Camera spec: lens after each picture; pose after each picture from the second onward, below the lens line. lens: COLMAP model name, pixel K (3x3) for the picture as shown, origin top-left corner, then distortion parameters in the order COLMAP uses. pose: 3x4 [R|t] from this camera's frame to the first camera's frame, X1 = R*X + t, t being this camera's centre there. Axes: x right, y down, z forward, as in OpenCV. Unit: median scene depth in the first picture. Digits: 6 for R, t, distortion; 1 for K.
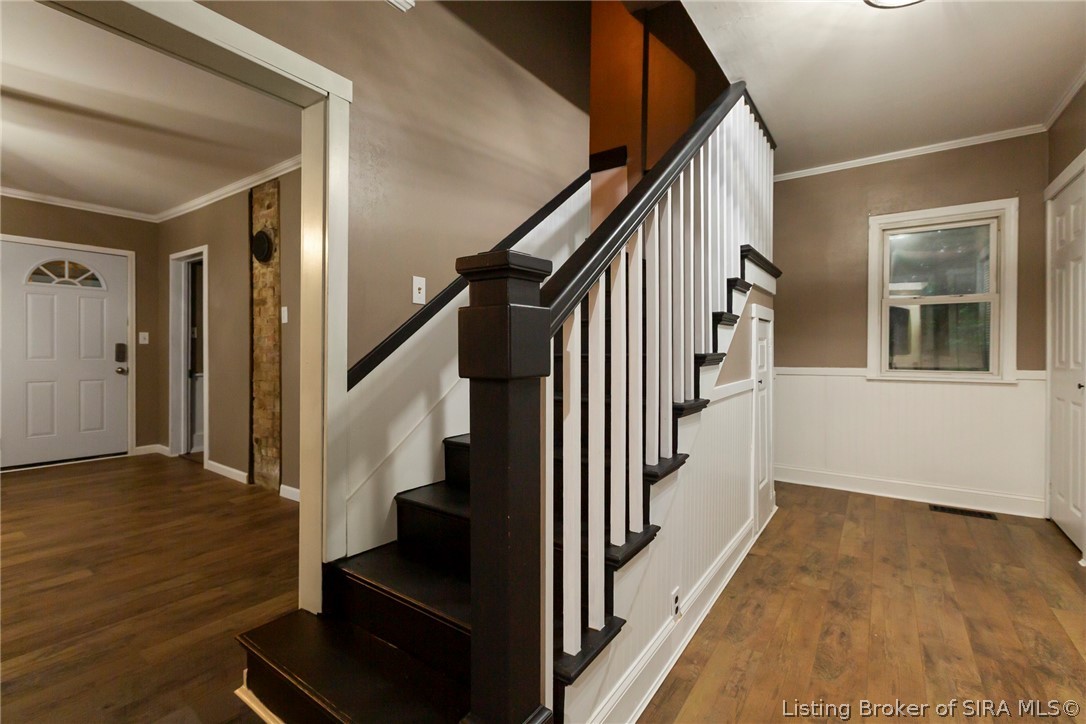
lens RADIAL K [[491.5, 0, 527.7], [0, 491.5, 354.4], [0, 0, 1]] dist [0.000249, -0.000690]
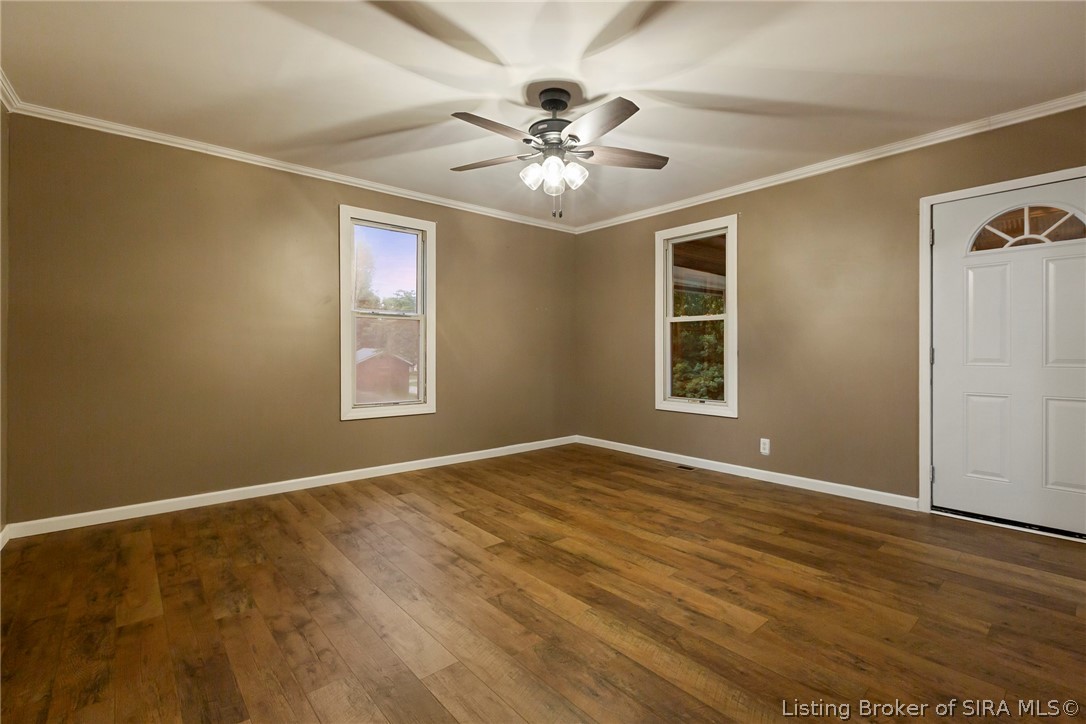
lens RADIAL K [[491.5, 0, 546.5], [0, 491.5, 355.4], [0, 0, 1]] dist [0.000249, -0.000690]
pose [[-0.223030, 0.011312, -0.974746, -0.220020], [0.002699, 0.999936, 0.010987, -0.011387], [0.974808, -0.000180, -0.223046, 0.627401]]
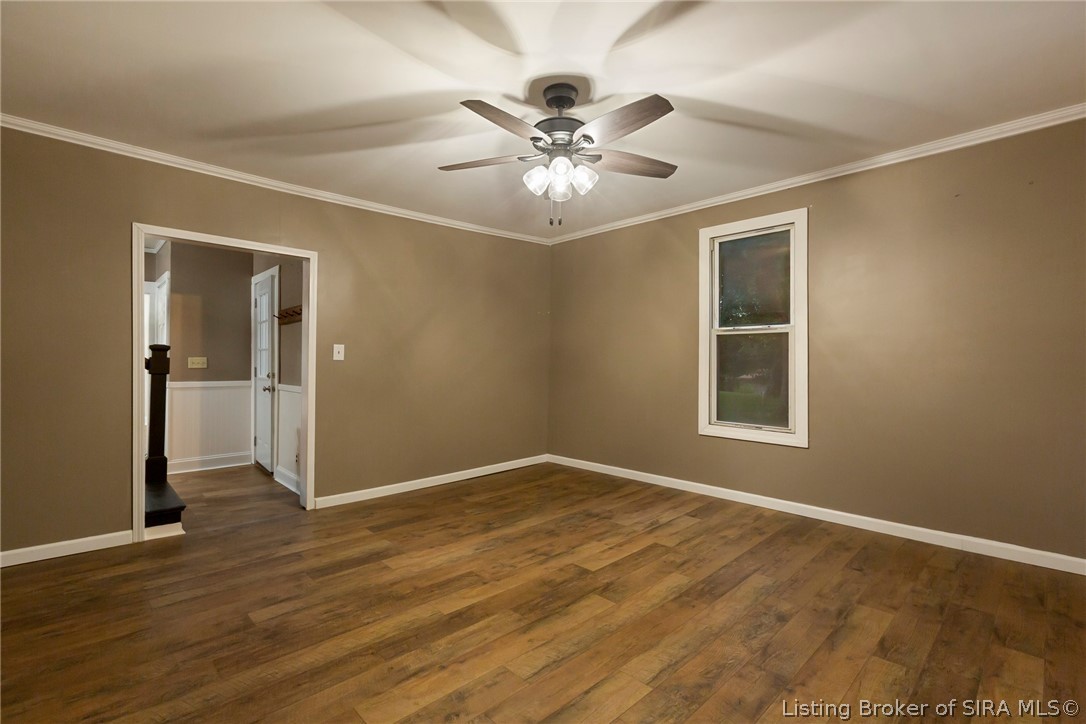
lens RADIAL K [[491.5, 0, 540.6], [0, 491.5, 359.6], [0, 0, 1]] dist [0.000249, -0.000690]
pose [[-0.984358, -0.004608, 0.176121, -0.947421], [-0.006272, 0.999941, -0.008894, -0.016043], [-0.176070, -0.009859, -0.984328, 1.085265]]
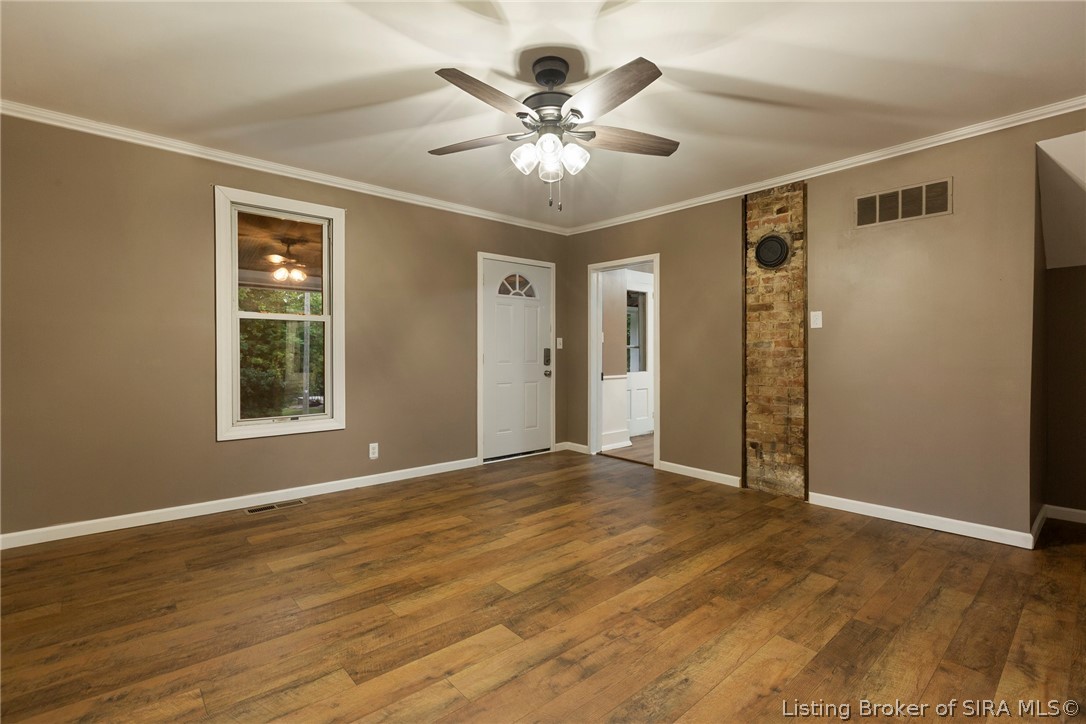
lens RADIAL K [[491.5, 0, 532.4], [0, 491.5, 349.5], [0, 0, 1]] dist [0.000249, -0.000690]
pose [[0.972802, -0.005063, -0.231583, -0.750504], [0.003035, 0.999954, -0.009110, -0.011681], [0.231619, 0.008159, 0.972772, -0.080014]]
